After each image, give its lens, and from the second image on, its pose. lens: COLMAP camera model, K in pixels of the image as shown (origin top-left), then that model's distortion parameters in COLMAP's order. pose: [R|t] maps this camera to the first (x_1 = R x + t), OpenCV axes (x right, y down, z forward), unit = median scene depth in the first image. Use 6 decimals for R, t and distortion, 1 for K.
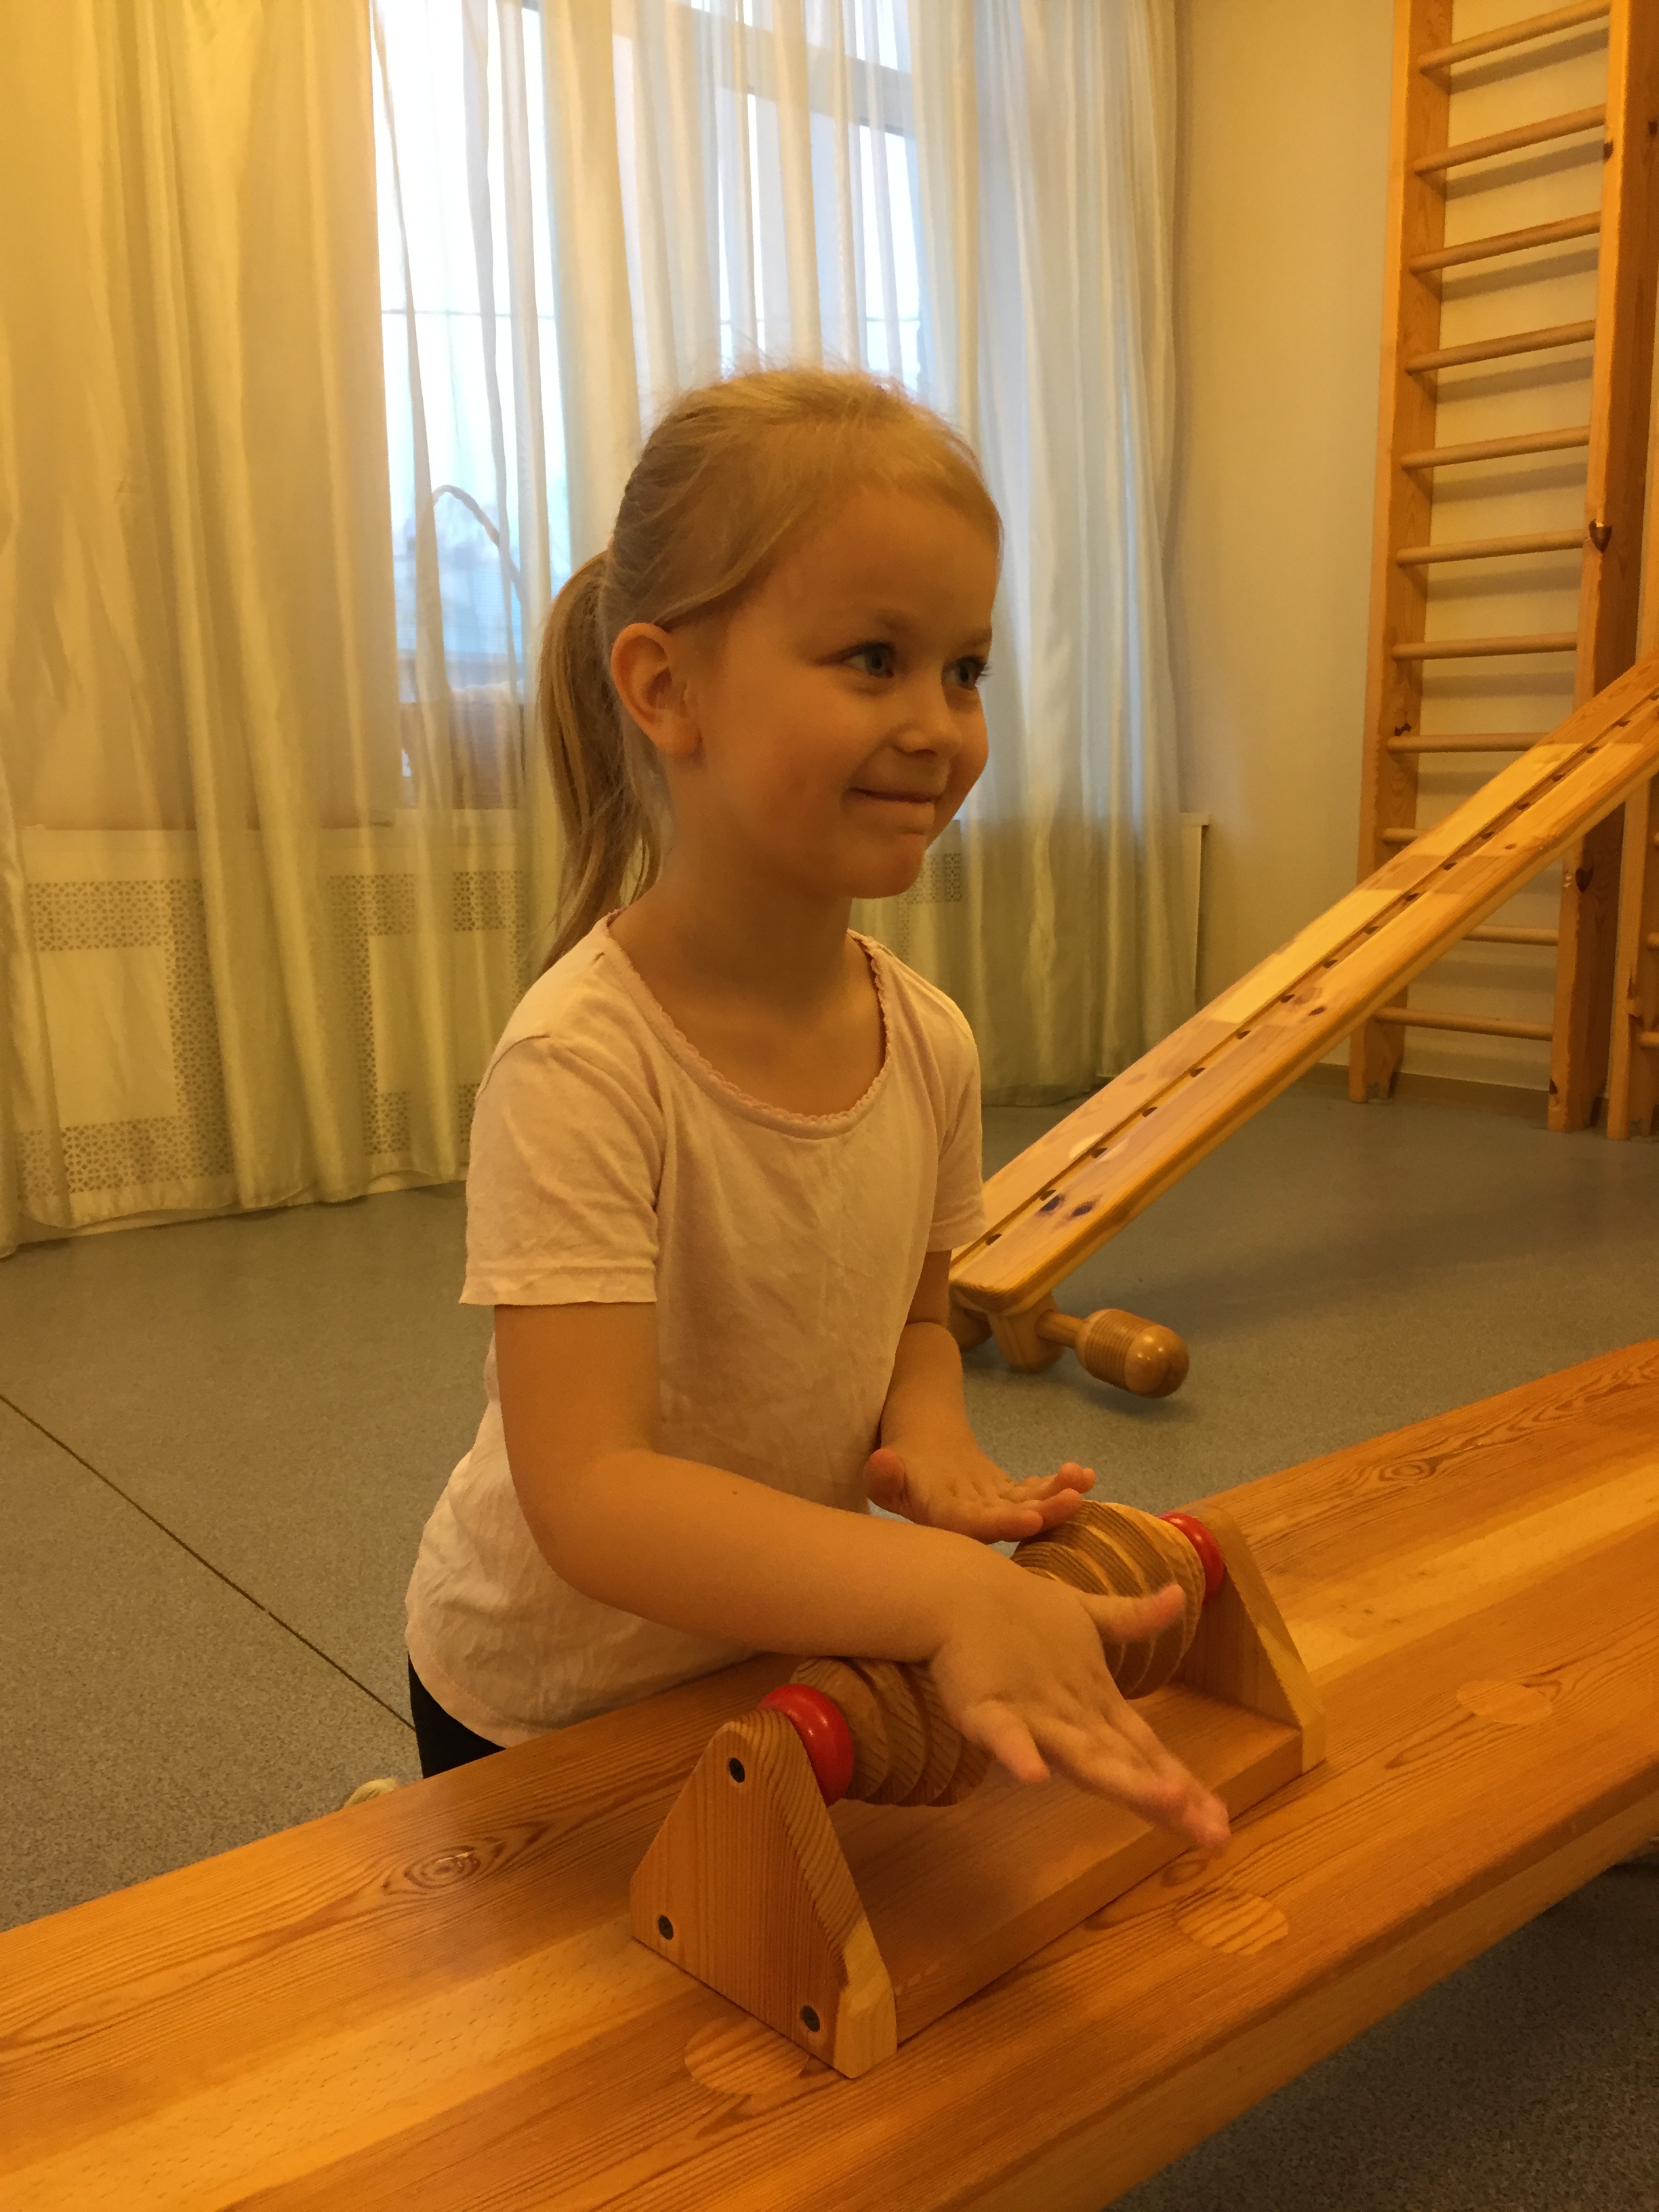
lens RADIAL K [[1889.4, 0, 841.0], [0, 1889.4, 1098.1], [0, 0, 1]] dist [0.072450, -0.095505]
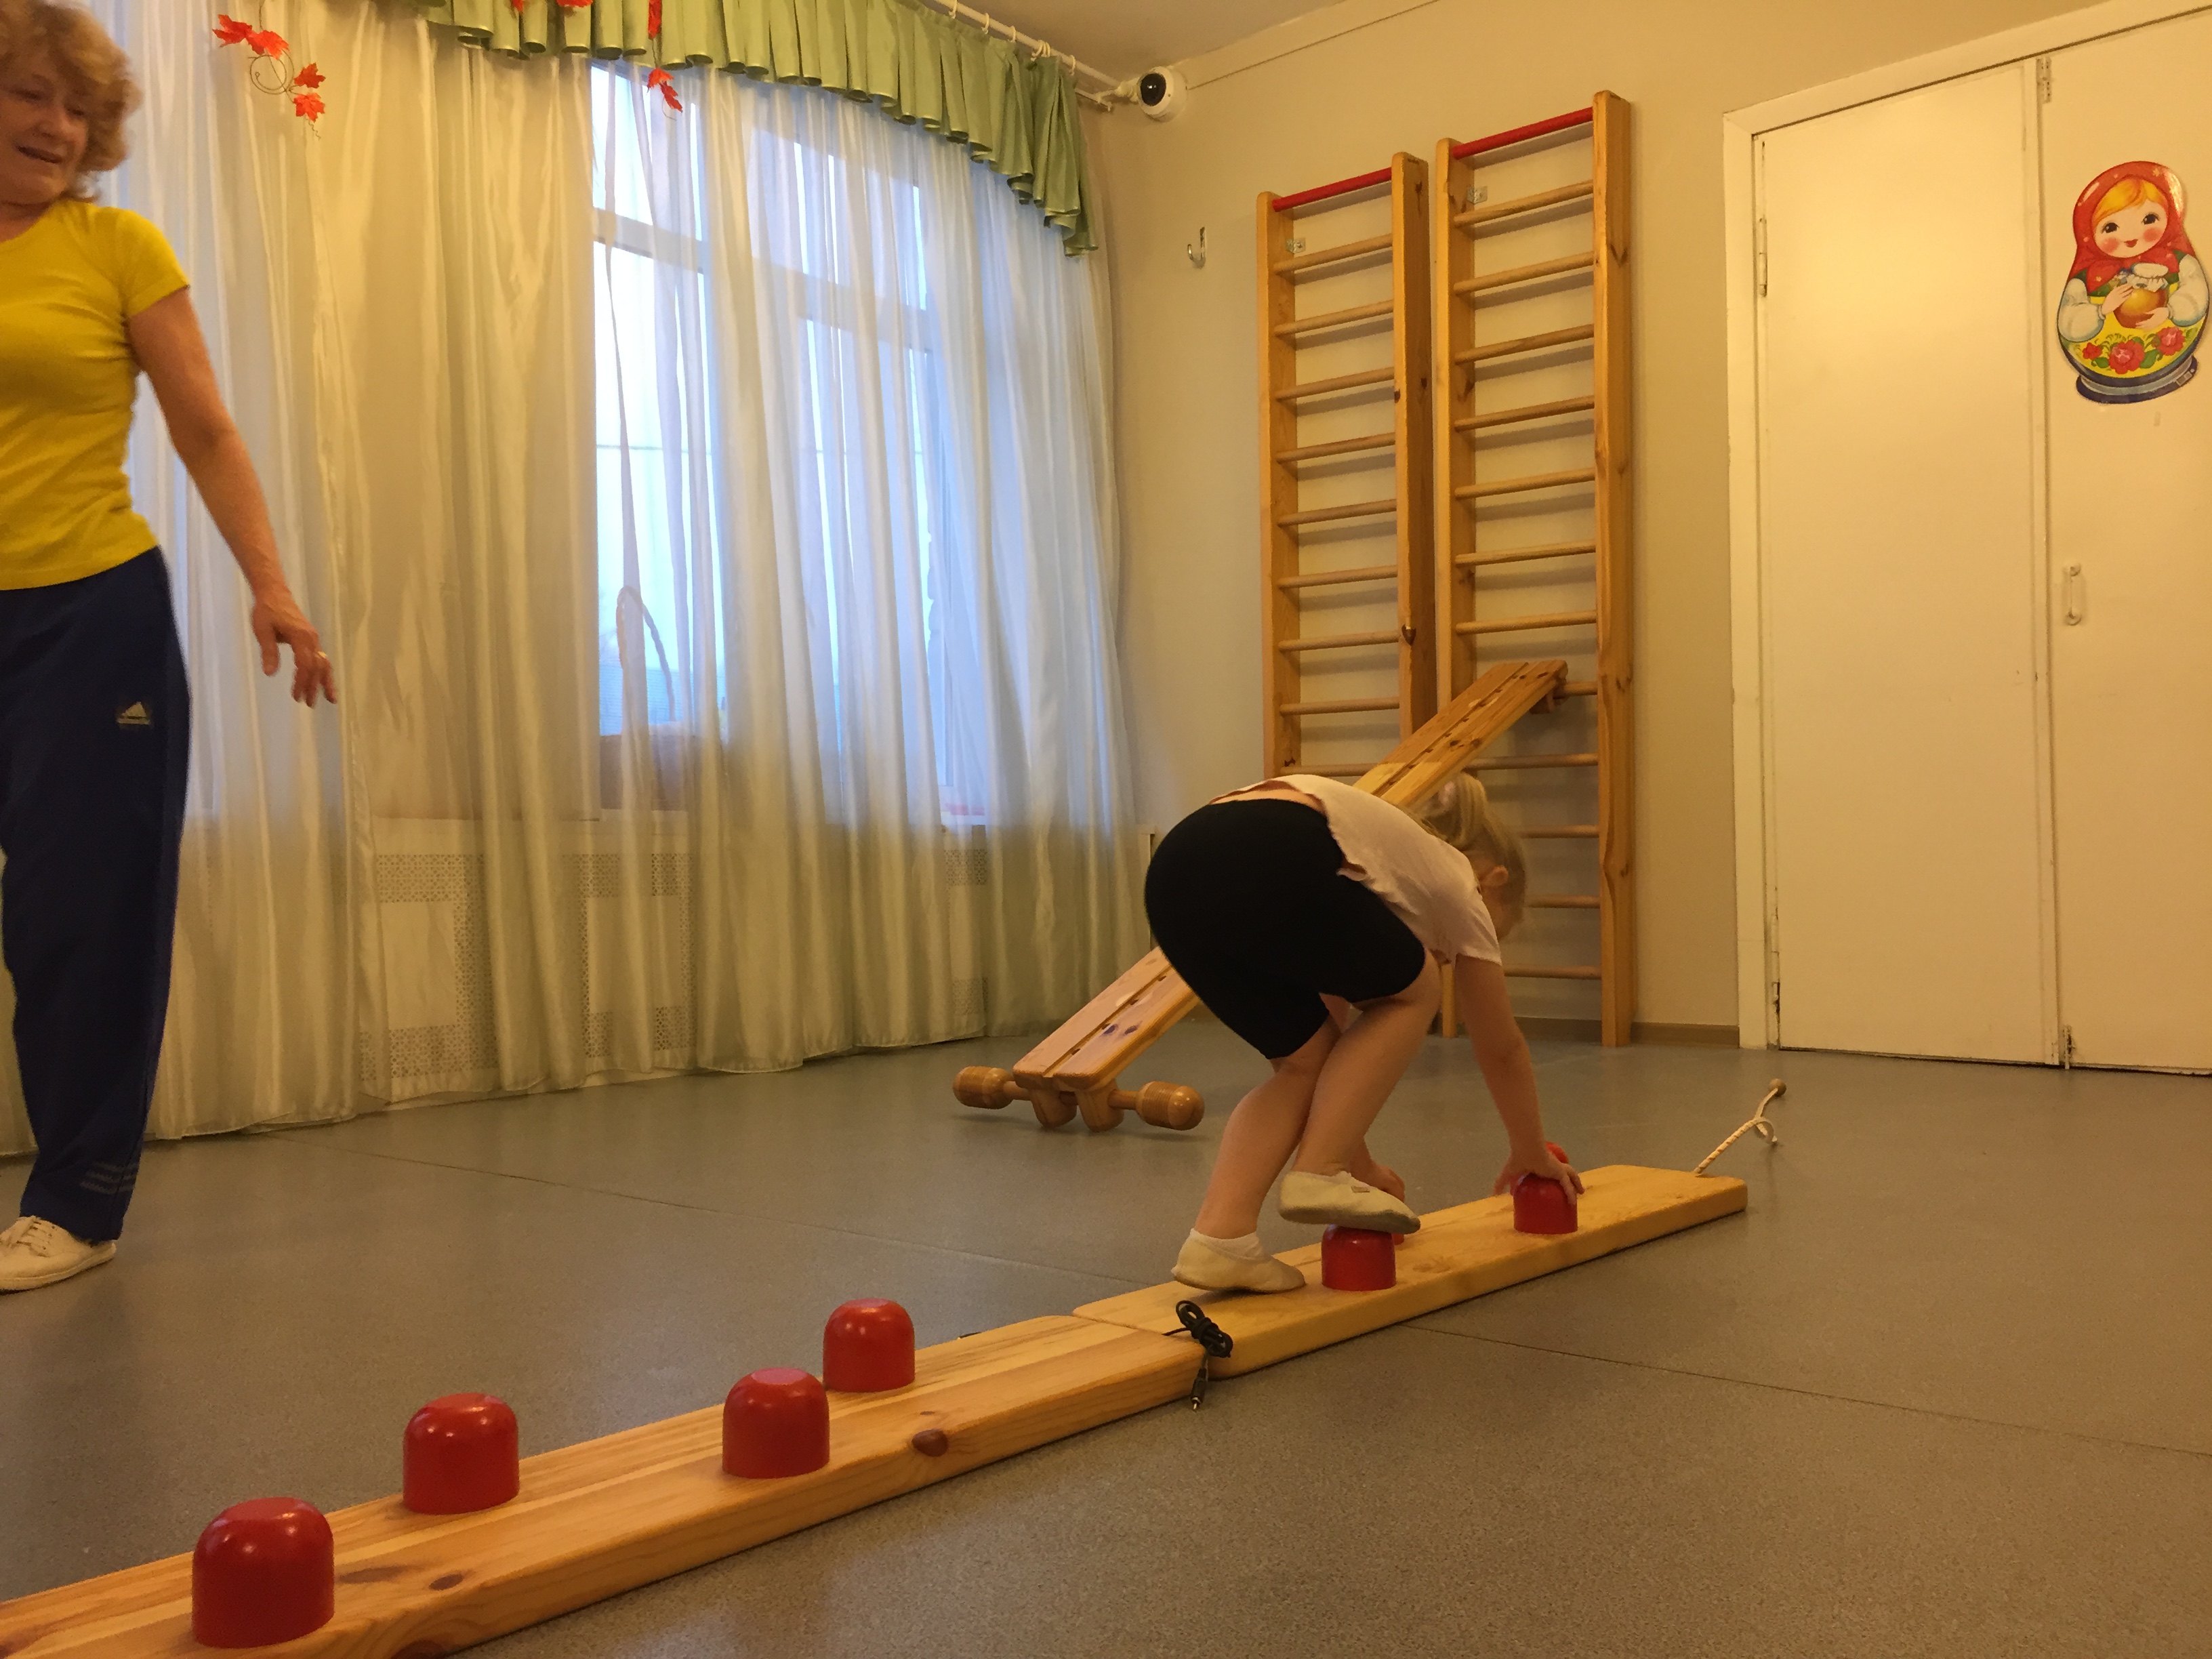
lens RADIAL K [[1889.4, 0, 1102.4], [0, 1889.4, 829.4], [0, 0, 1]] dist [0.072450, -0.095505]
pose [[0.980842, -0.004898, 0.194745, -0.143727], [0.039268, 0.984134, -0.173027, 0.115301], [-0.190807, 0.177359, 0.965472, -0.402189]]
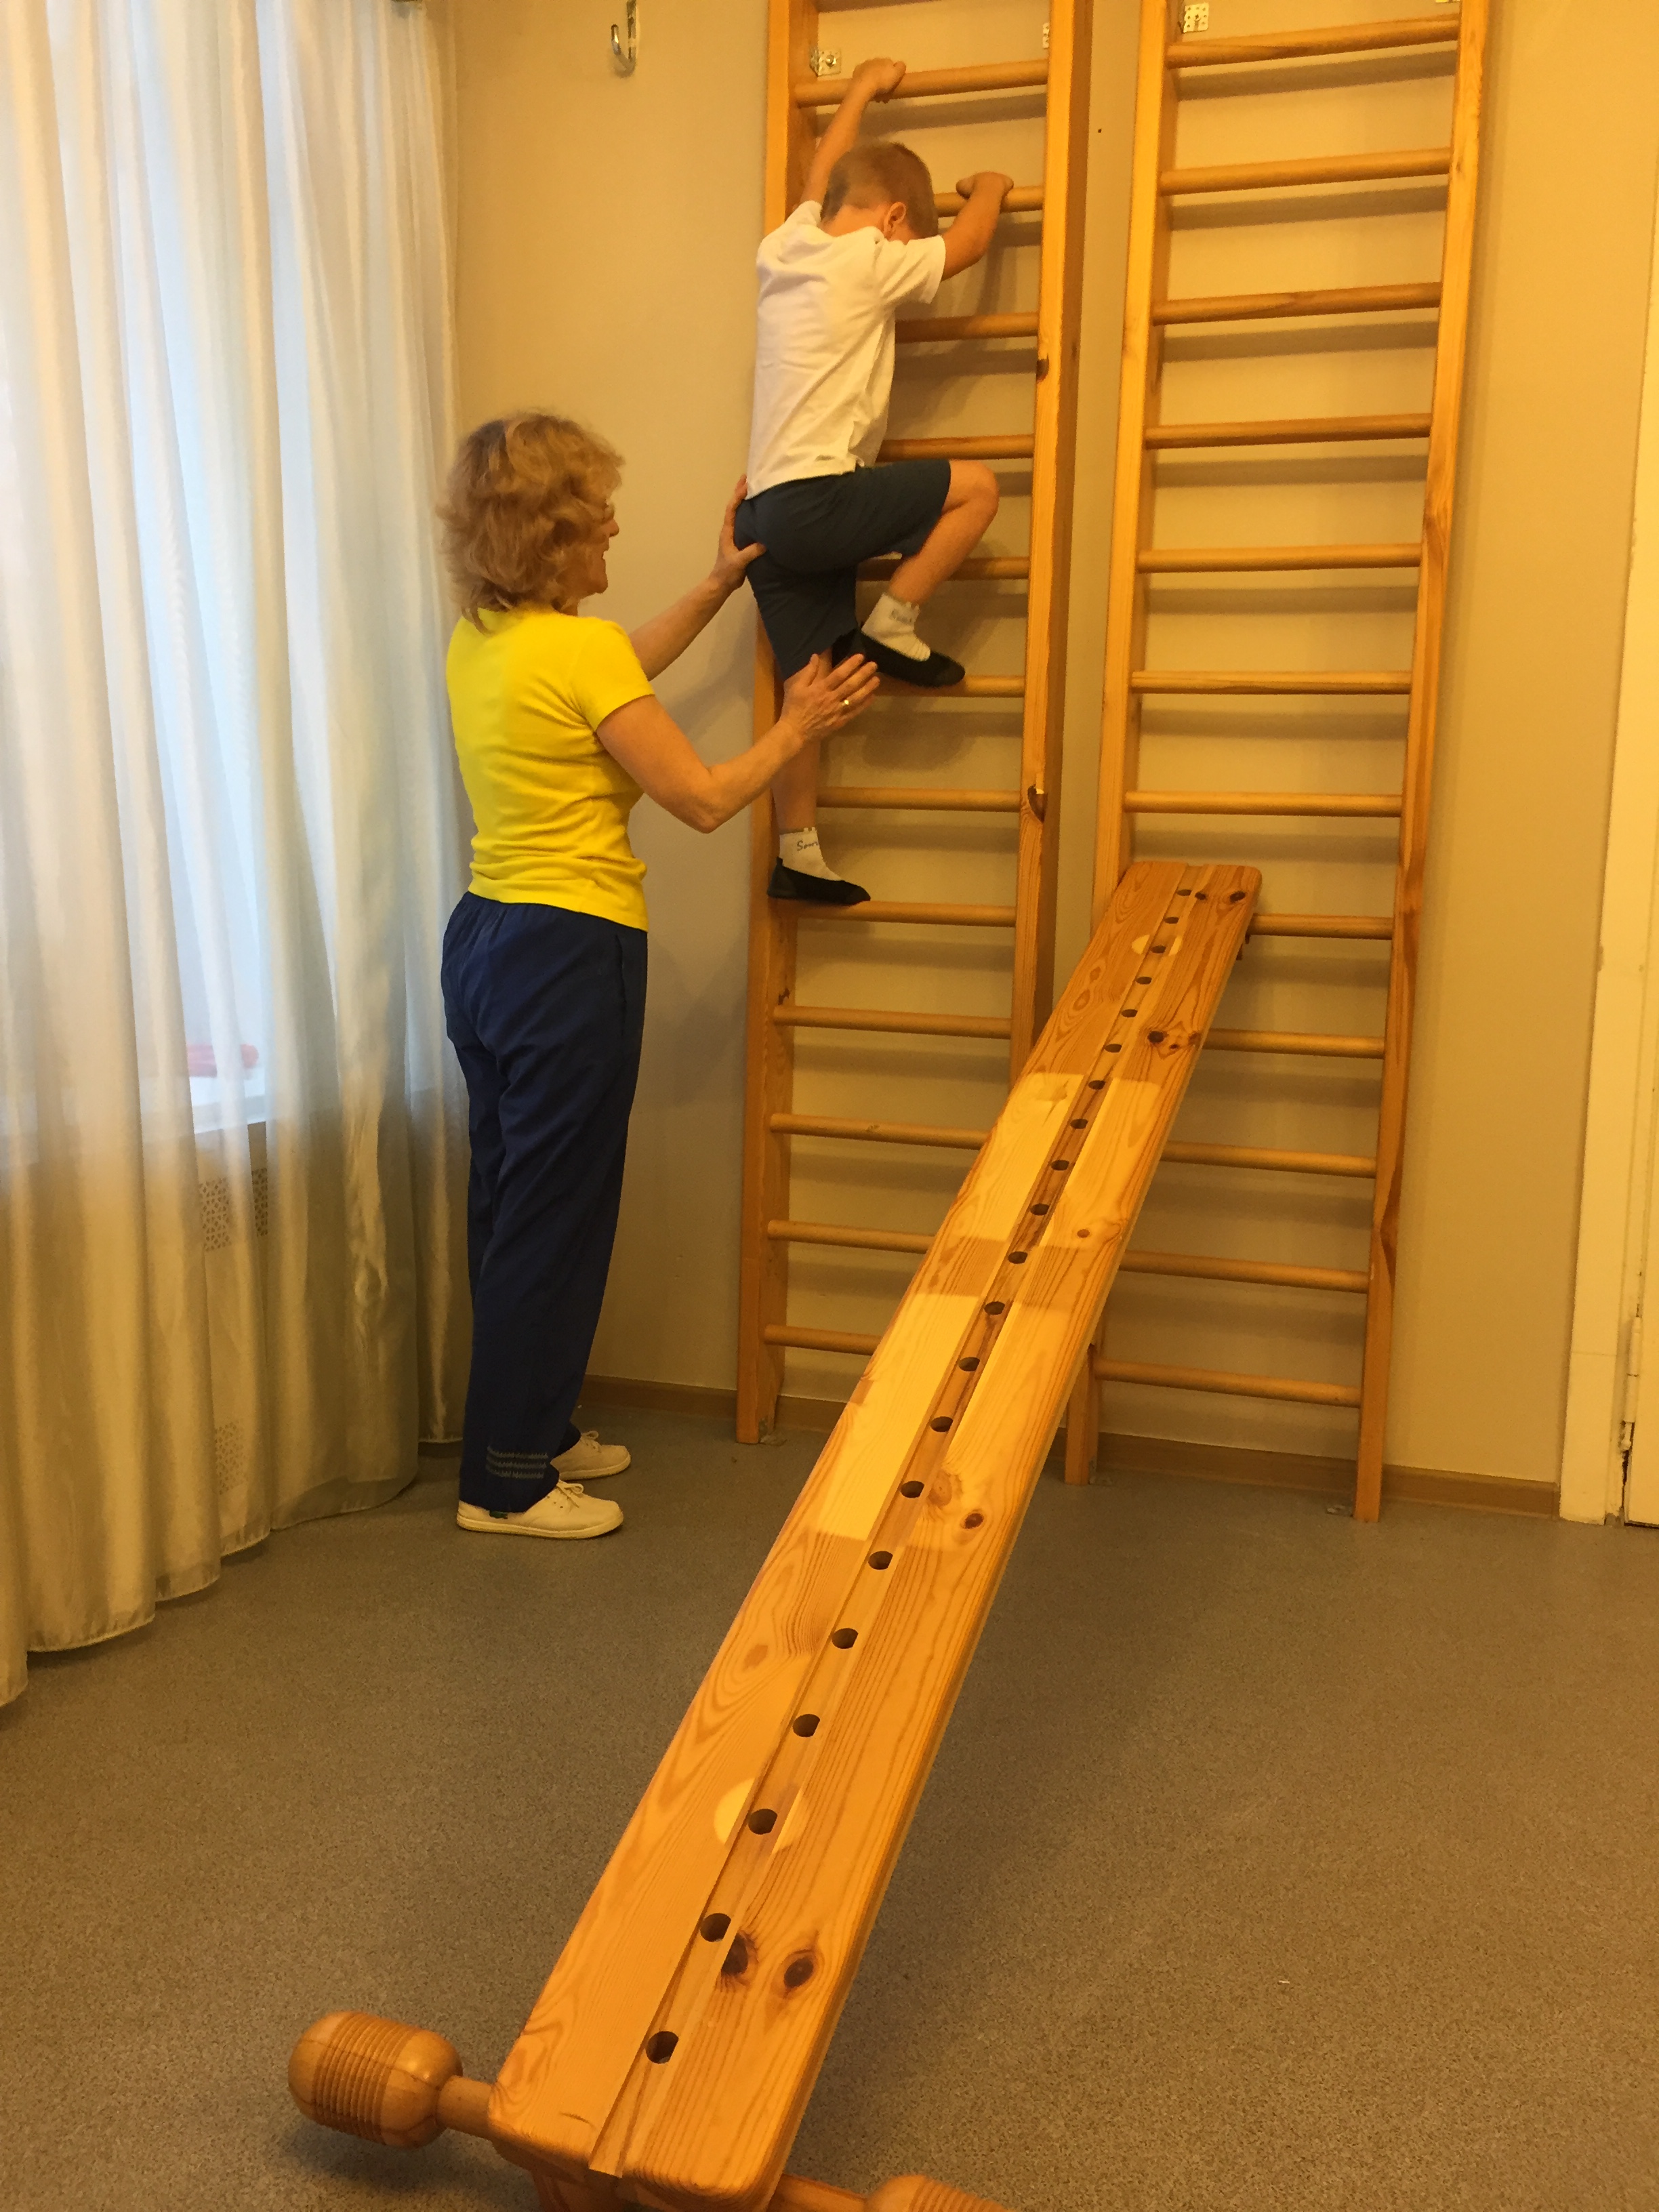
lens RADIAL K [[1889.4, 0, 829.0], [0, 1889.4, 1096.1], [0, 0, 1]] dist [0.072450, -0.095505]
pose [[0.838429, -0.031126, 0.544121, -0.171331], [0.054065, 0.998193, -0.026207, -0.153617], [-0.542322, 0.051390, 0.838597, 0.357531]]
